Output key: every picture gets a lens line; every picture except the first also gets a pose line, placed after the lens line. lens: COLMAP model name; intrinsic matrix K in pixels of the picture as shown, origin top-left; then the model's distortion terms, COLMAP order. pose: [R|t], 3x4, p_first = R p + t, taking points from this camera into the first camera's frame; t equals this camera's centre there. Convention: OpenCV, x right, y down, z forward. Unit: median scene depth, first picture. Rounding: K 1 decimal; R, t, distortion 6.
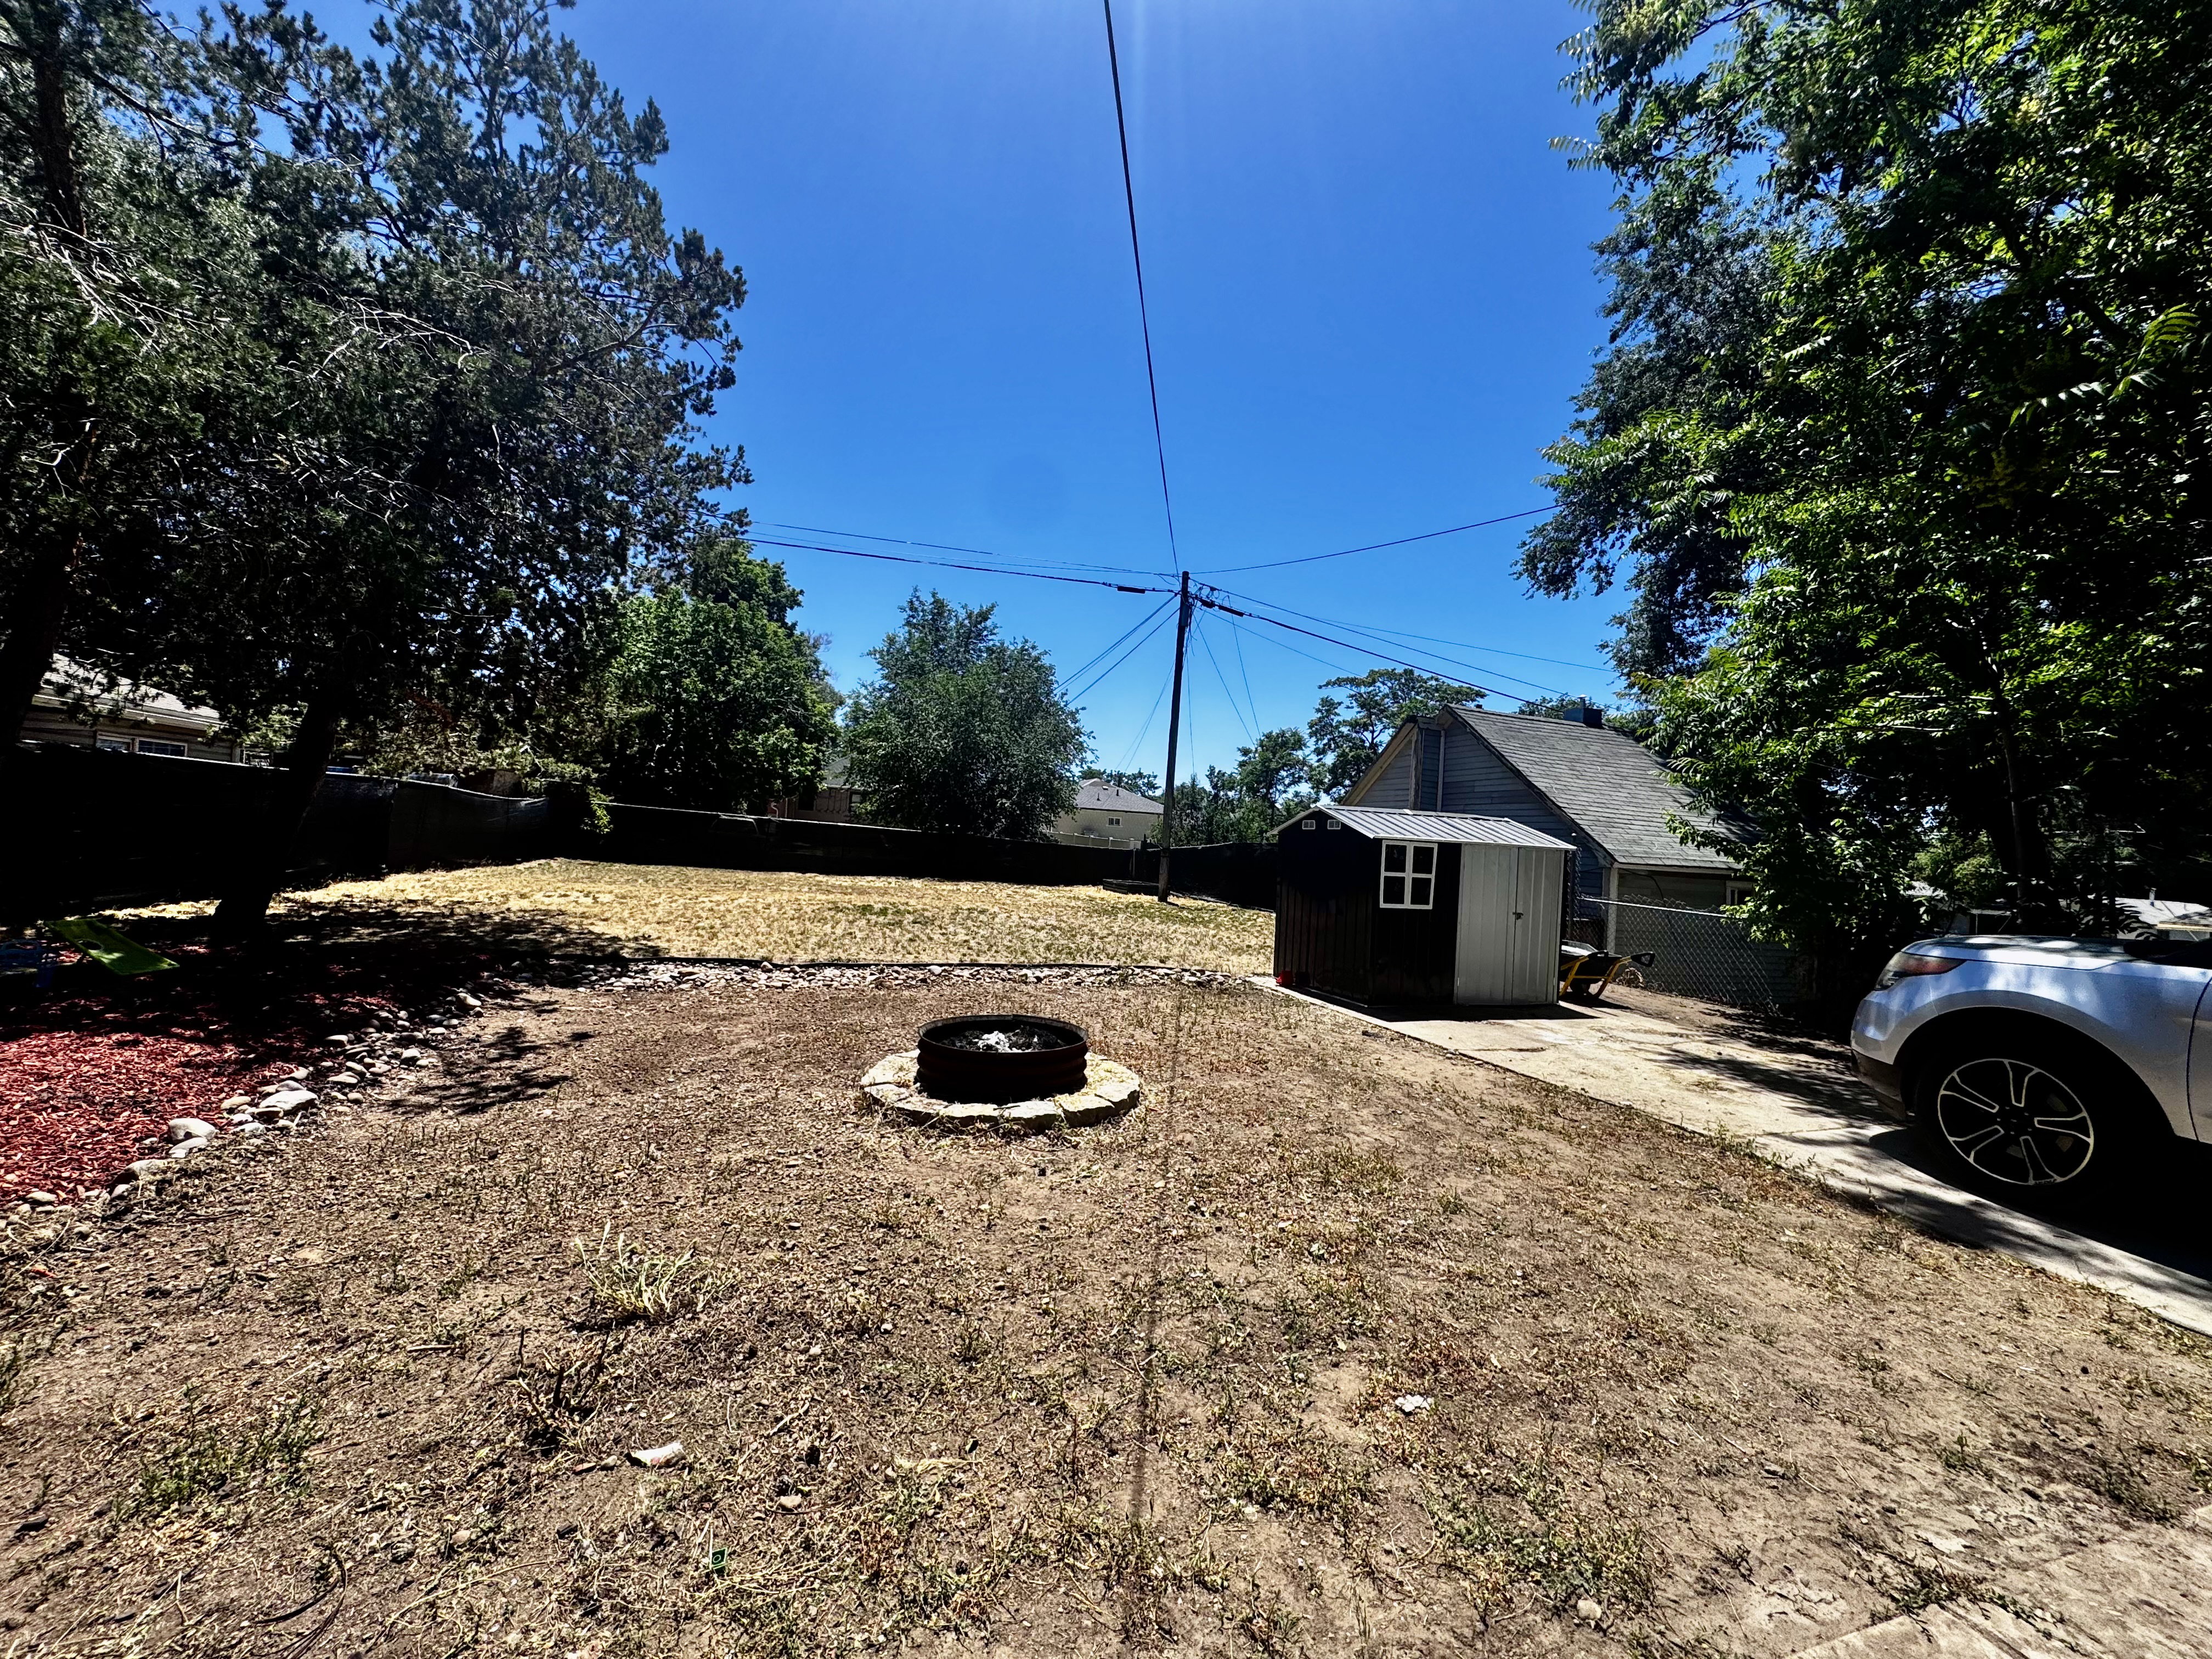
lens RADIAL K [[880.4, 0, 1107.3], [0, 880.4, 829.1], [0, 0, 1]] dist [-0.000924, 0.000818]
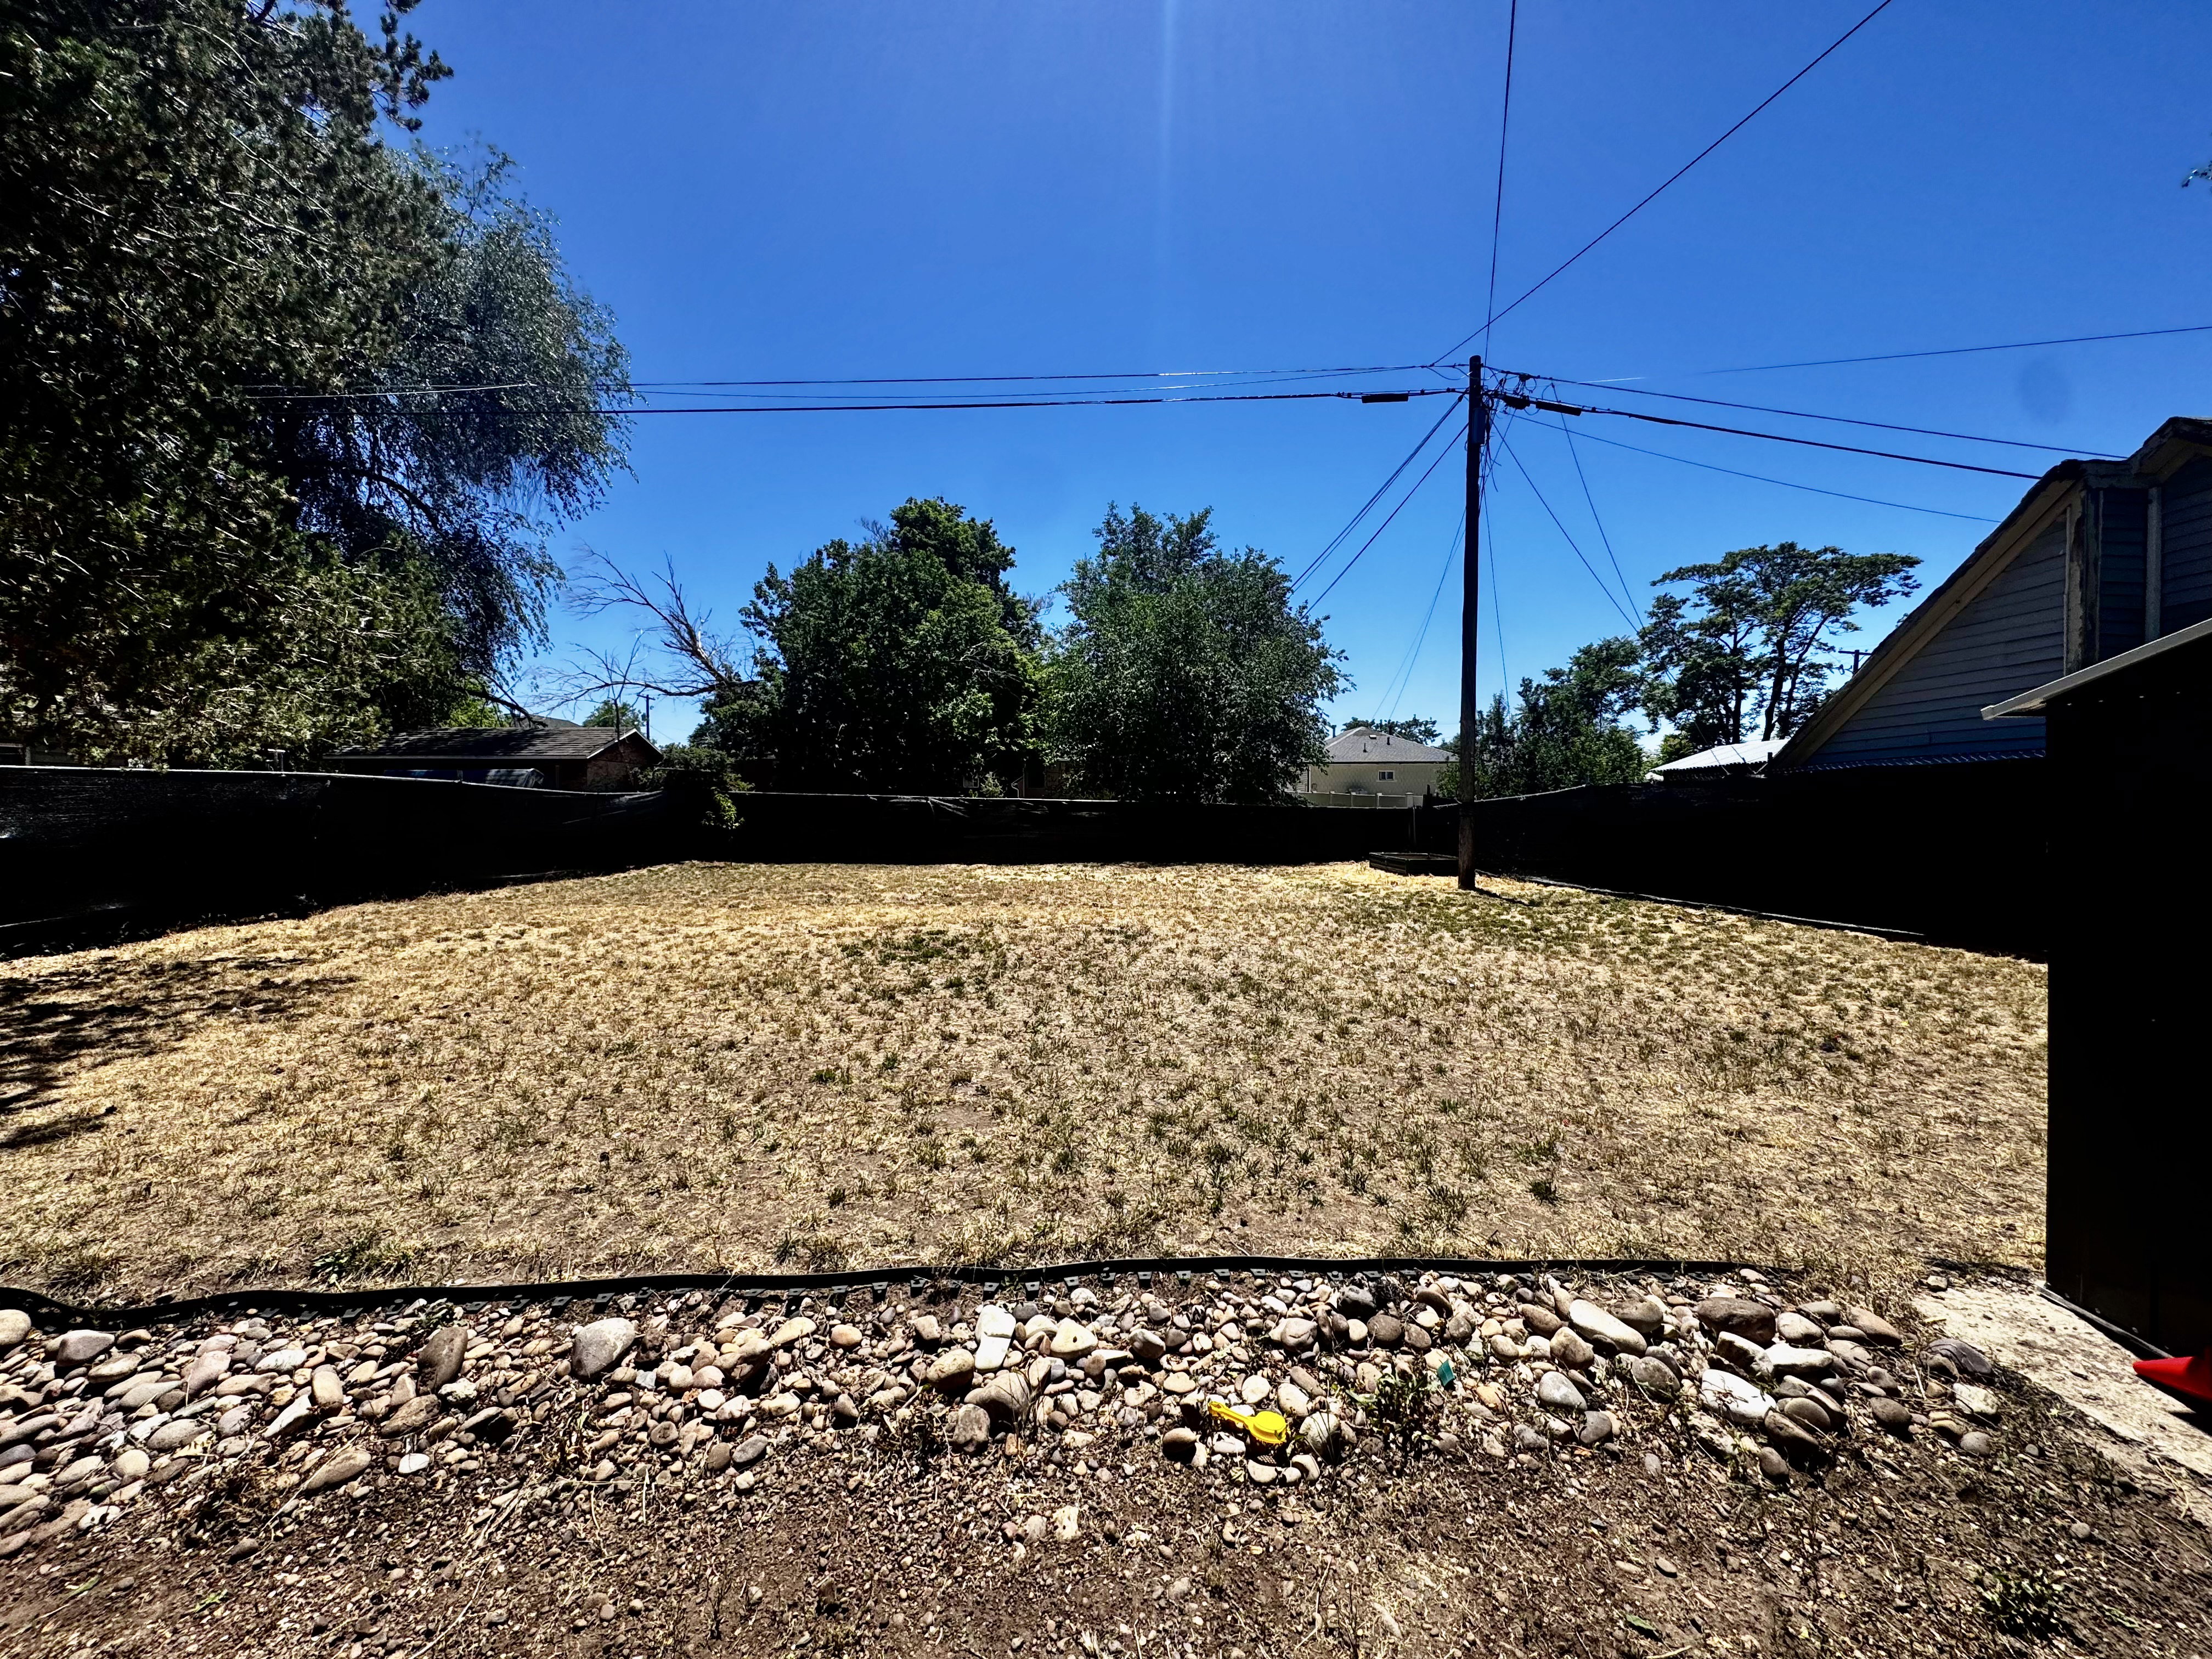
lens RADIAL K [[880.4, 0, 1107.6], [0, 880.4, 828.7], [0, 0, 1]] dist [-0.000924, 0.000818]
pose [[0.952588, -0.055886, -0.299087, 0.022465], [0.066573, 0.997452, 0.025656, 0.017862], [0.296891, -0.044351, 0.953881, 0.810638]]
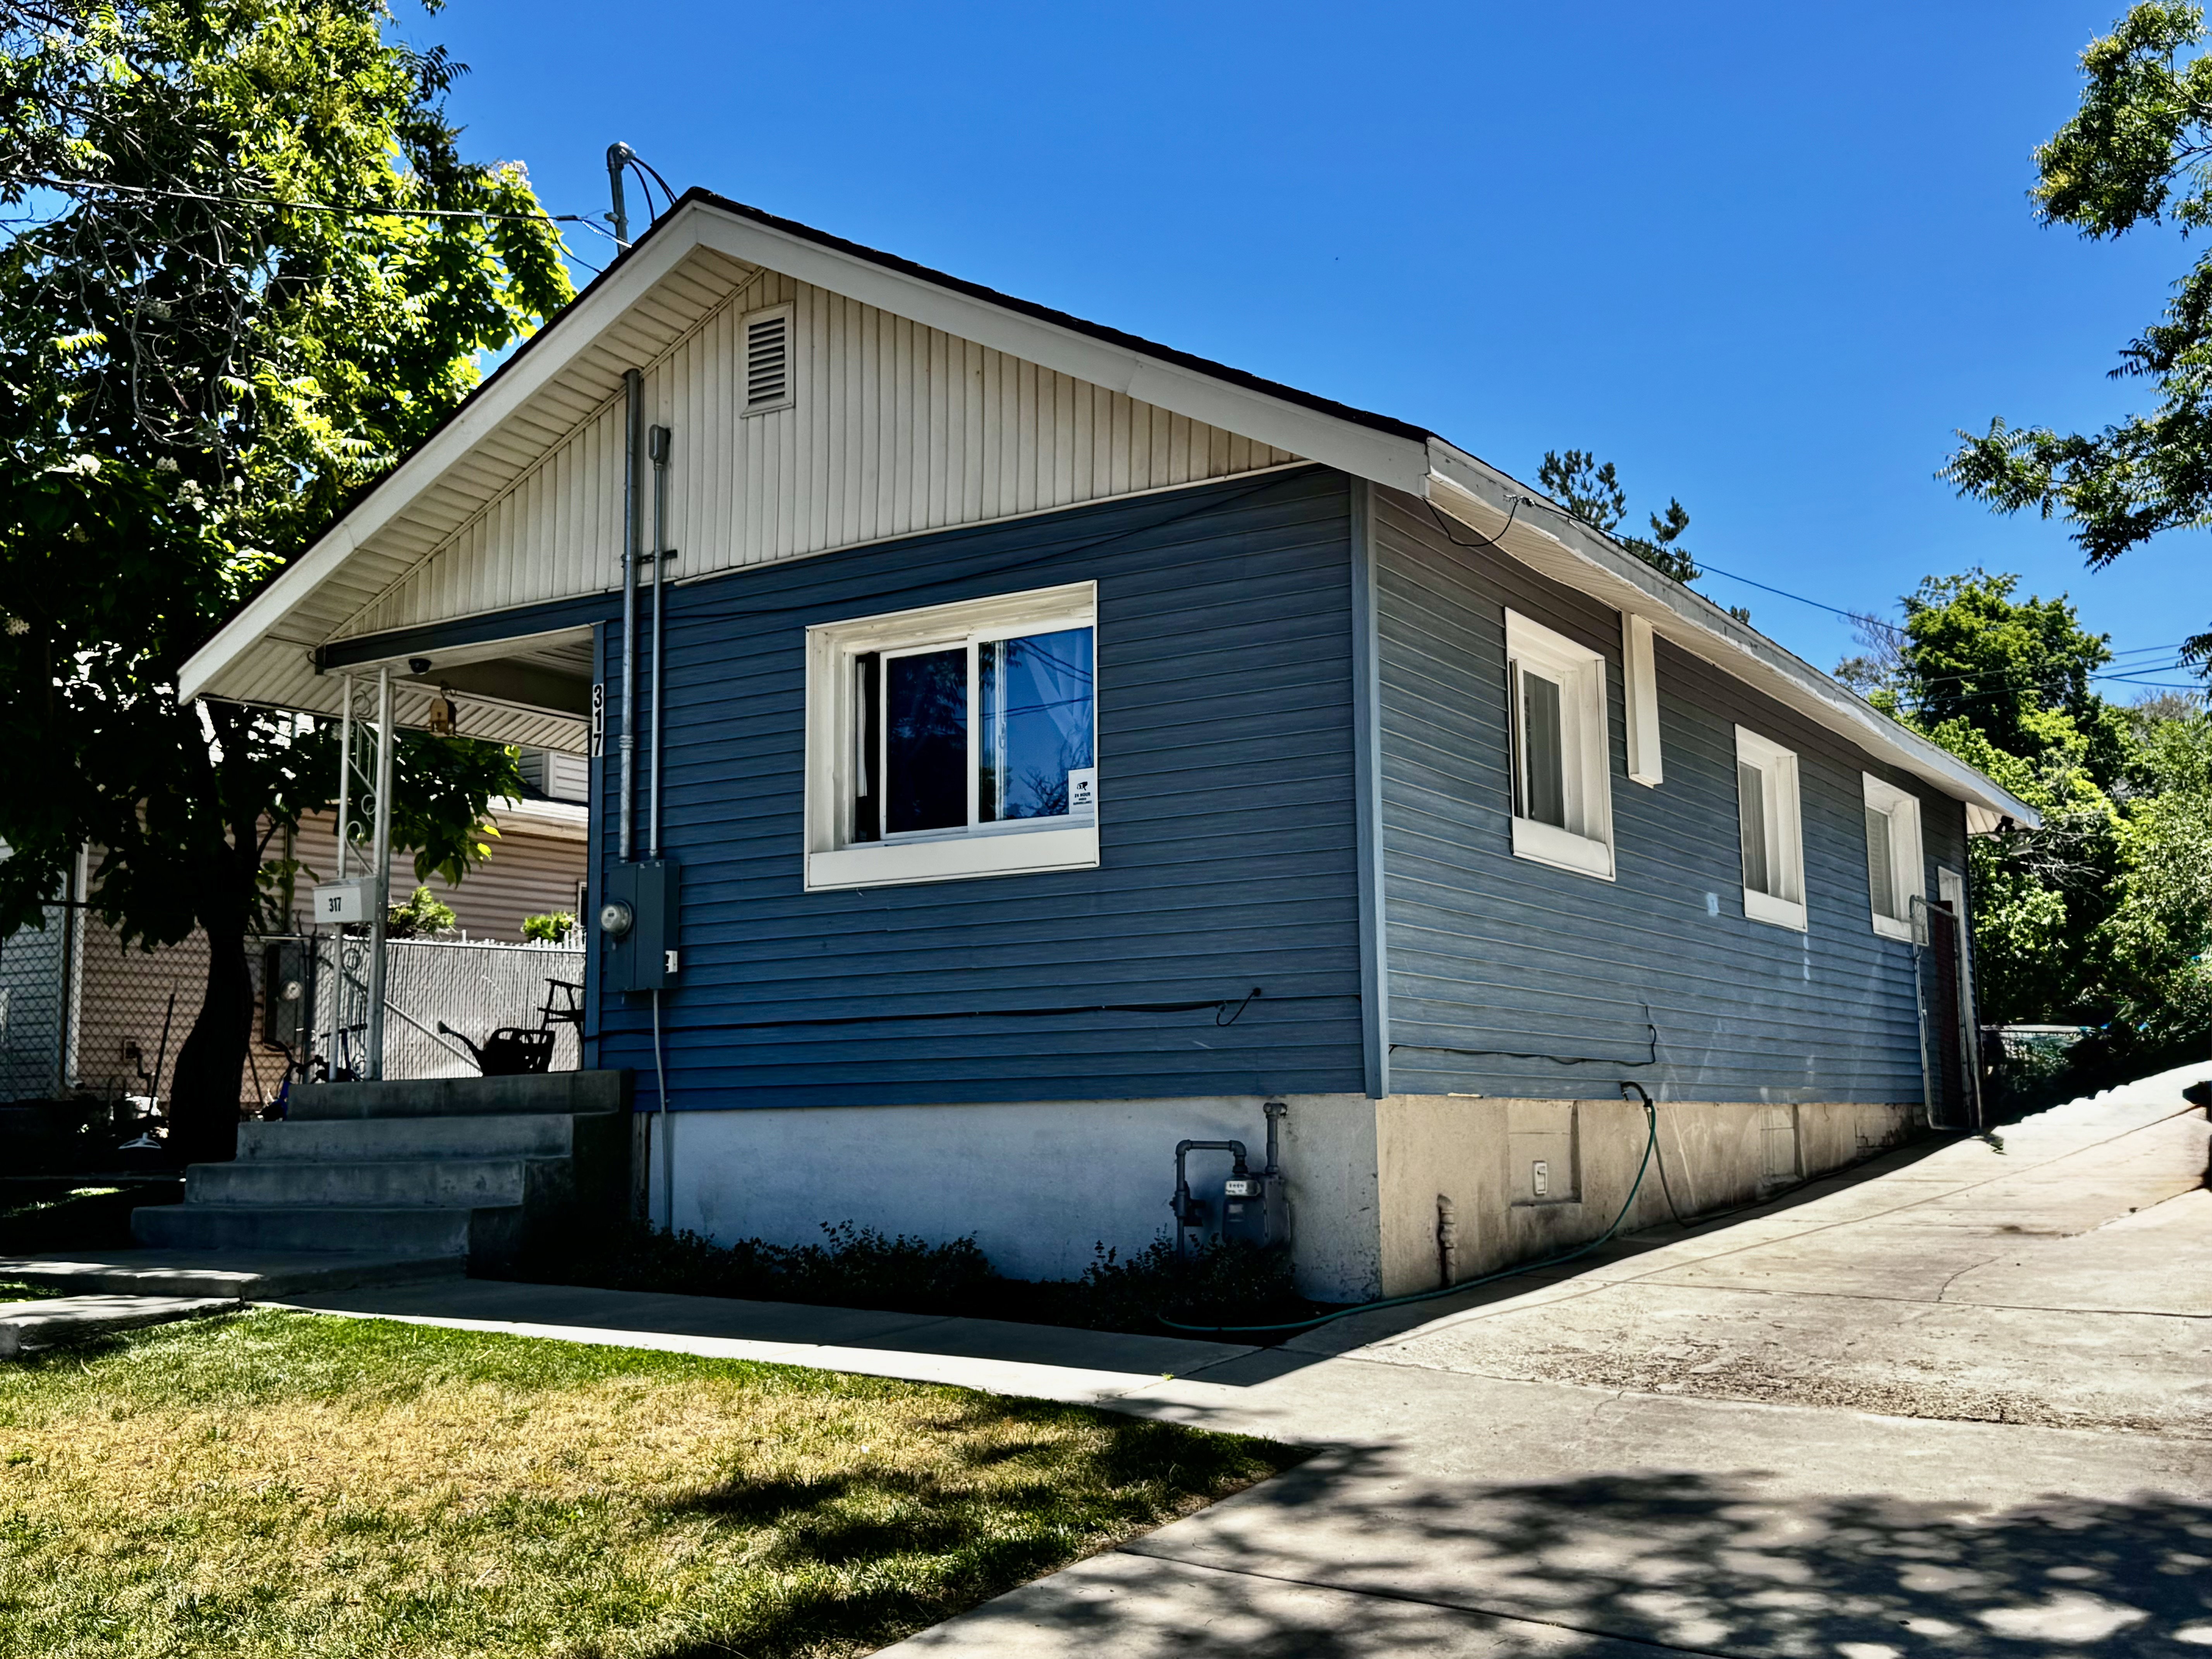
lens RADIAL K [[2244.4, 0, 1113.7], [0, 2244.4, 825.0], [0, 0, 1]] dist [0.036141, 0.000000]
pose [[0.640157, -0.167879, -0.749678, 1.778808], [0.067335, 0.984337, -0.162929, 0.240626], [0.765288, 0.053821, 0.641434, -2.344018]]
